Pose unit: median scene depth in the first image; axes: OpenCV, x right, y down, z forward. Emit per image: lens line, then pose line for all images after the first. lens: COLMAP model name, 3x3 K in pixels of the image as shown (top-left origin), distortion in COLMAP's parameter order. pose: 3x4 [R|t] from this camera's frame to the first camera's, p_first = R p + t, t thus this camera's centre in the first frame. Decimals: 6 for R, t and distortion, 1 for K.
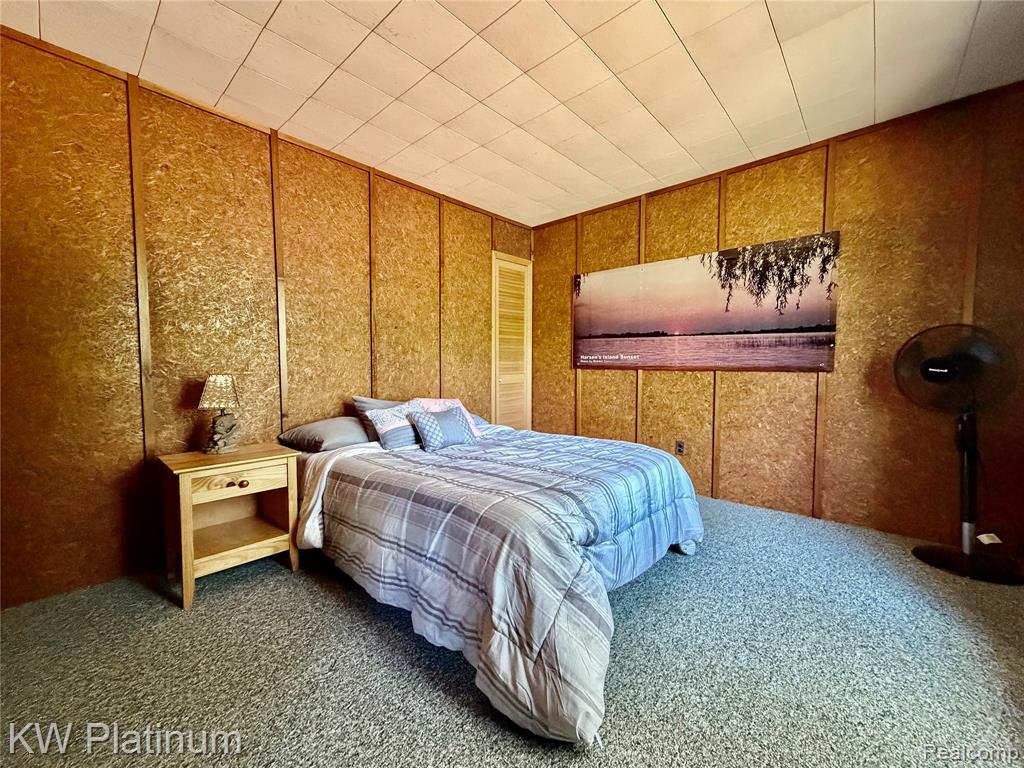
lens RADIAL K [[408.6, 0, 512.7], [0, 408.6, 388.7], [0, 0, 1]] dist [0.000925, -0.000087]
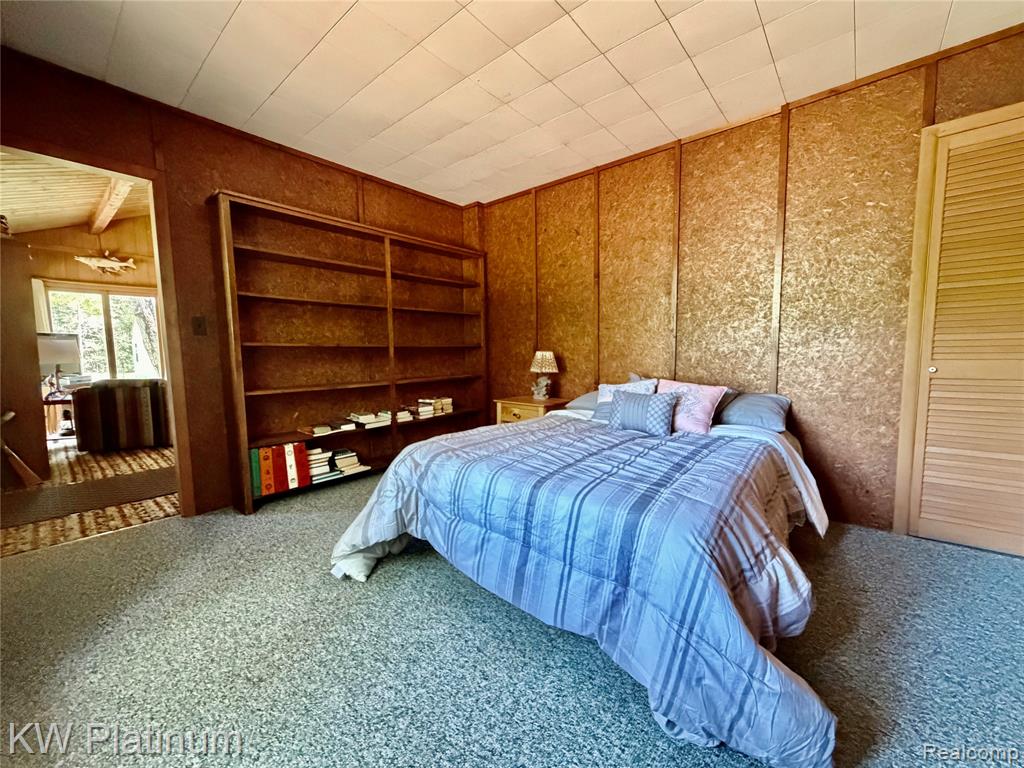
lens RADIAL K [[408.6, 0, 513.0], [0, 408.6, 382.1], [0, 0, 1]] dist [0.000925, -0.000087]
pose [[0.031619, 0.078668, -0.996399, 1.578248], [-0.055728, 0.995486, 0.076827, -0.066048], [0.997945, 0.053098, 0.035860, 1.389847]]
